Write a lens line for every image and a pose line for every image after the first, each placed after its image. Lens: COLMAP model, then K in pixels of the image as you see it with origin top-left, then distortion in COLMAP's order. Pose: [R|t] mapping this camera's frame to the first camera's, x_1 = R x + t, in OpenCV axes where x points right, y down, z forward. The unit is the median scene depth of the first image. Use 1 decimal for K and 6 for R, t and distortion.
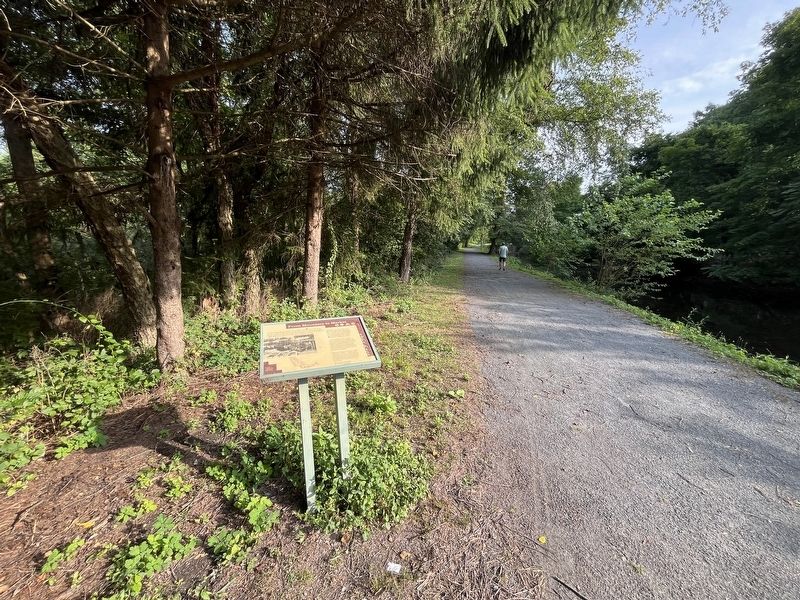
lens RADIAL K [[321.5, 0, 400.3], [0, 321.5, 300.3], [0, 0, 1]] dist [0.000056, 0.000038]
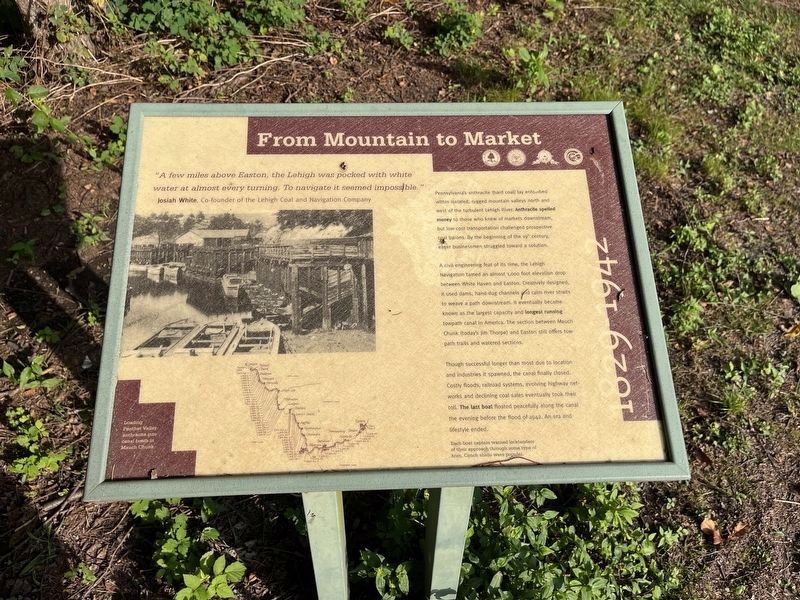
lens RADIAL K [[606.9, 0, 399.7], [0, 606.9, 300.1], [0, 0, 1]] dist [0.035737, -0.020312]
pose [[0.951655, 0.252361, -0.175118, -0.176598], [-0.083724, 0.761627, 0.642584, -0.100971], [0.295538, -0.596857, 0.745935, 0.706491]]
